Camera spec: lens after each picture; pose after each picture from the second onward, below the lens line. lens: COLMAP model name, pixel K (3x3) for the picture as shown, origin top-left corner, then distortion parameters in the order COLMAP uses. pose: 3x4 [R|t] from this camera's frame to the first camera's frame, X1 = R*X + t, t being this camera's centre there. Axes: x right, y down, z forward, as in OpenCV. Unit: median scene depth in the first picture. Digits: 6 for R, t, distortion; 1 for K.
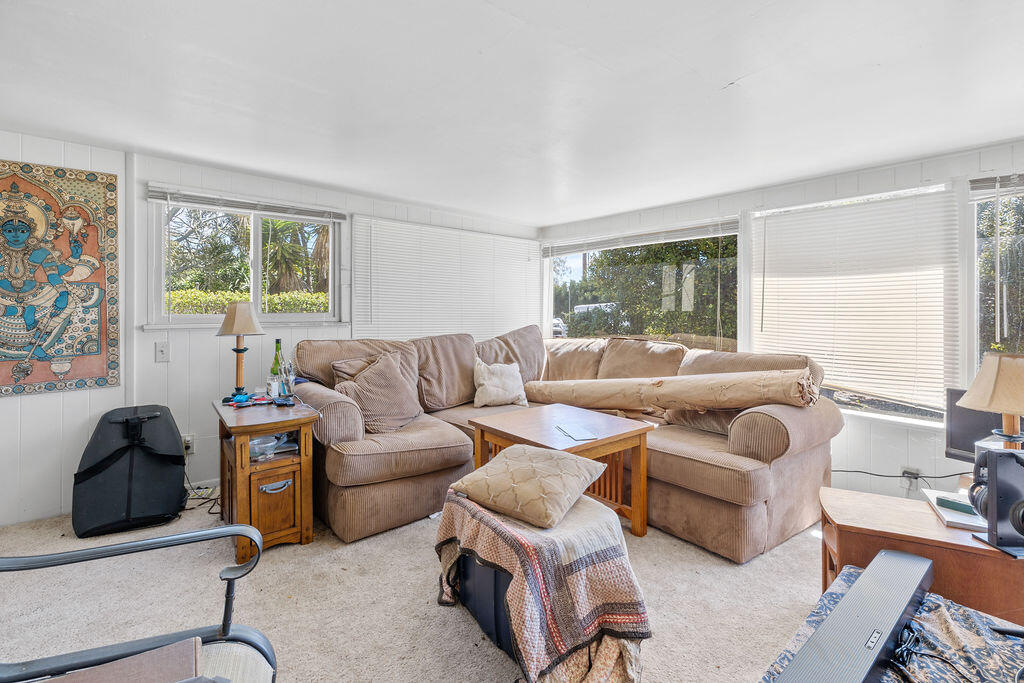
lens RADIAL K [[448.4, 0, 508.8], [0, 448.4, 352.9], [0, 0, 1]] dist [-0.000629, 0.000161]
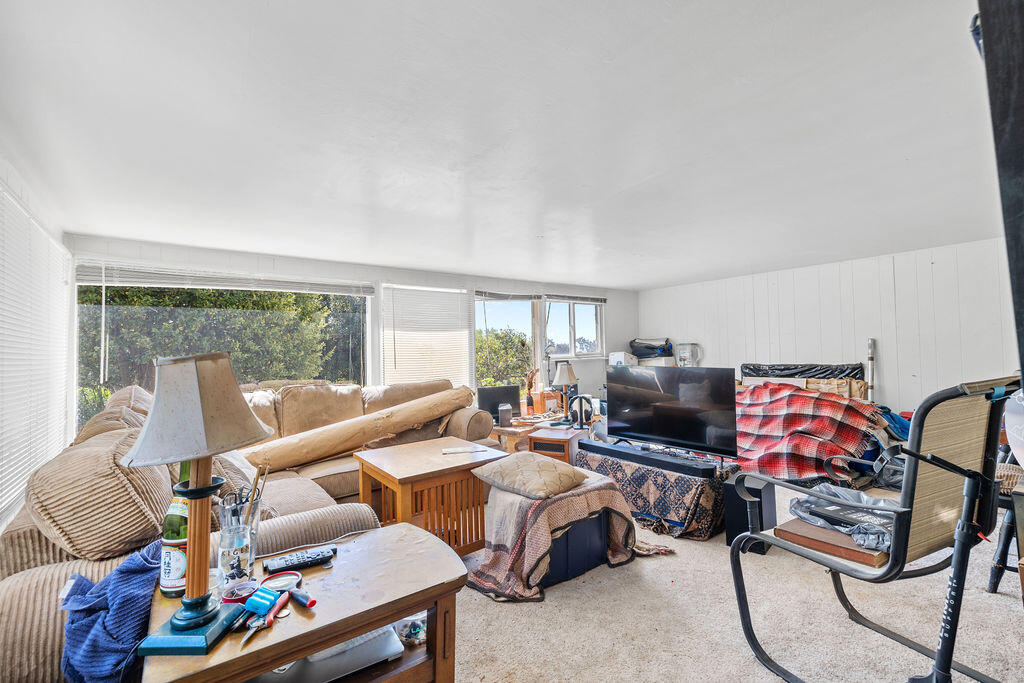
lens RADIAL K [[448.4, 0, 508.8], [0, 448.4, 352.9], [0, 0, 1]] dist [-0.000629, 0.000161]
pose [[0.058711, -0.006677, 0.998253, -0.802555], [0.118622, 0.992939, -0.000335, -0.057584], [-0.991202, 0.118434, 0.059088, 0.569705]]
